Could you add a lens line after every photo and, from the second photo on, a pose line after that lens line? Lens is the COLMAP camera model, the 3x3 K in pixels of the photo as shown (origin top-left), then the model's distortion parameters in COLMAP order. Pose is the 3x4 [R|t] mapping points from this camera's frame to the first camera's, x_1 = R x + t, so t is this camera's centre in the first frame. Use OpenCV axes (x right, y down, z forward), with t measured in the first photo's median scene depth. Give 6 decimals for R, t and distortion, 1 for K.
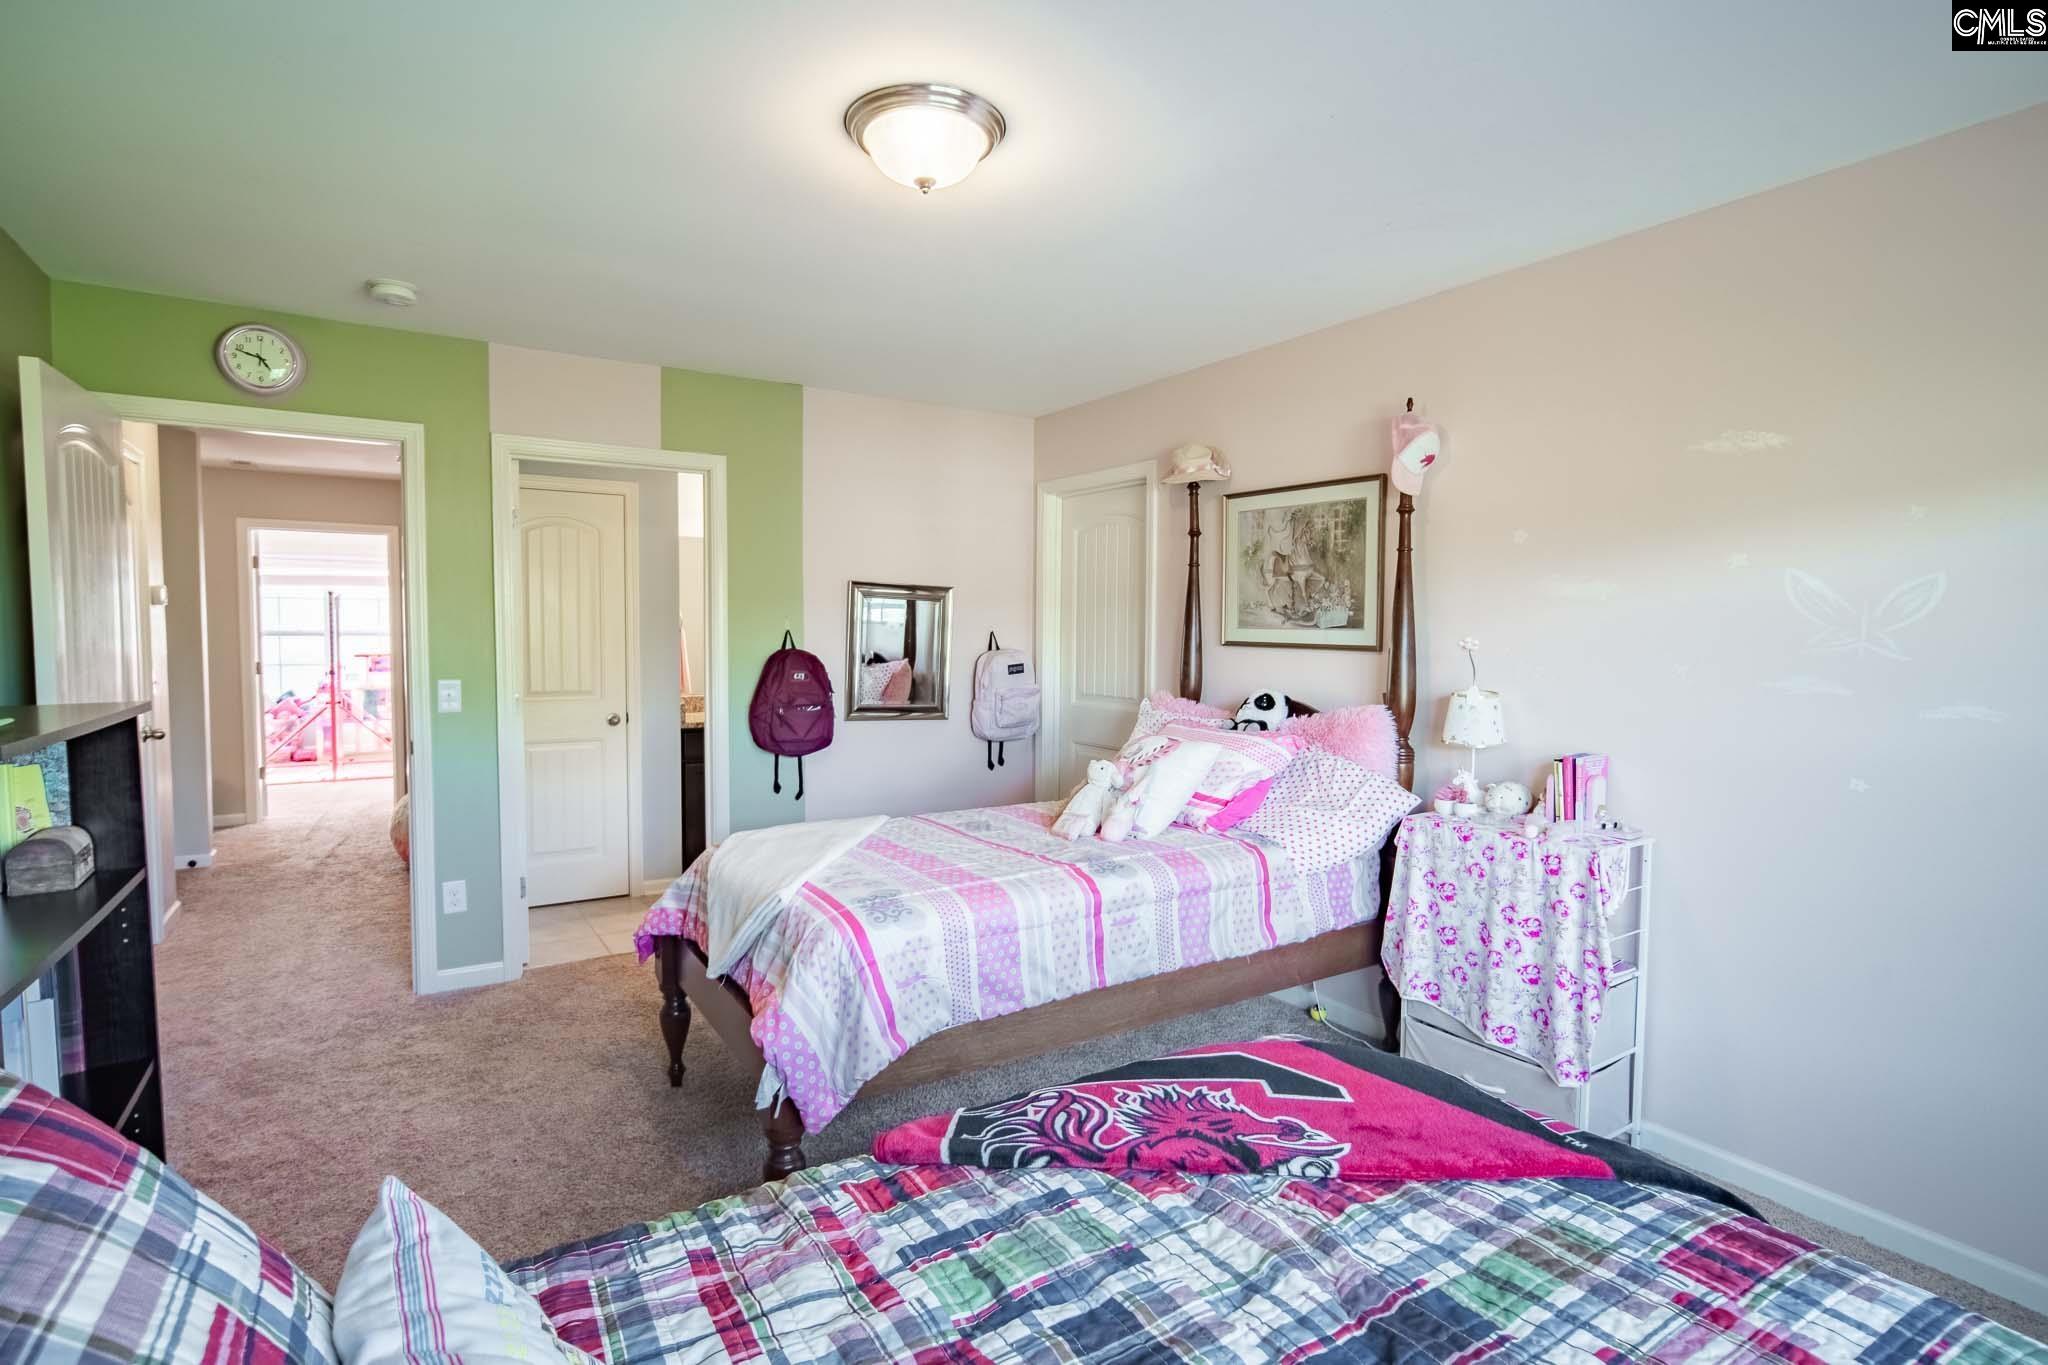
lens RADIAL K [[1007.7, 0, 1024.4], [0, 1007.7, 686.0], [0, 0, 1]] dist [-0.001407, 0.000043]
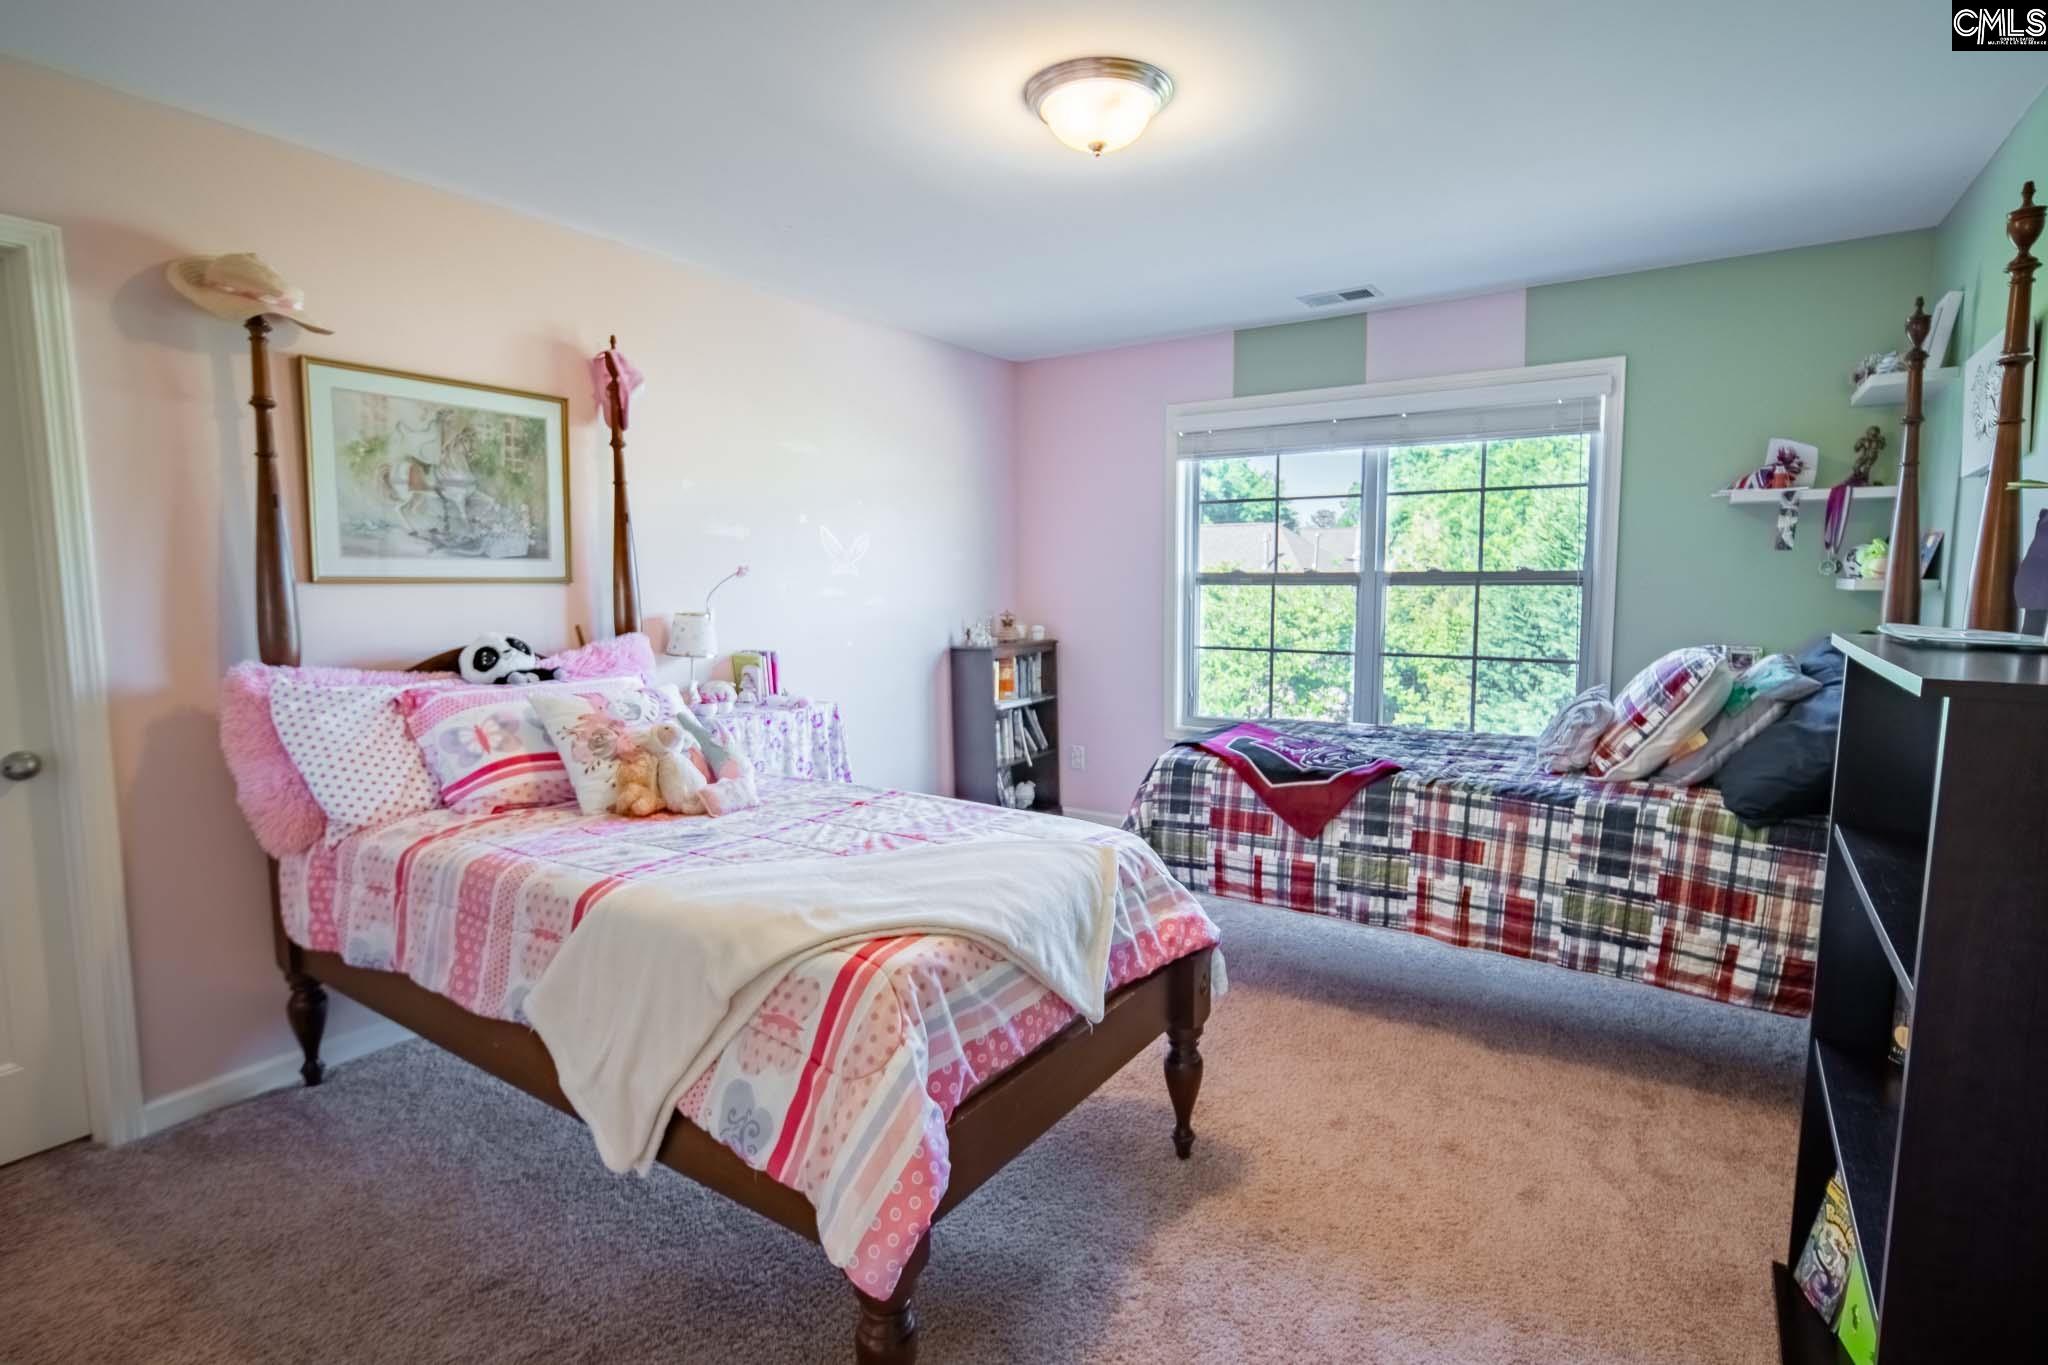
lens RADIAL K [[1007.7, 0, 1024.3], [0, 1007.7, 673.9], [0, 0, 1]] dist [-0.001407, 0.000043]
pose [[-0.391388, -0.102601, 0.914488, -0.665789], [0.047469, 0.990191, 0.131410, -0.050101], [-0.919001, 0.094842, -0.382678, 0.905327]]
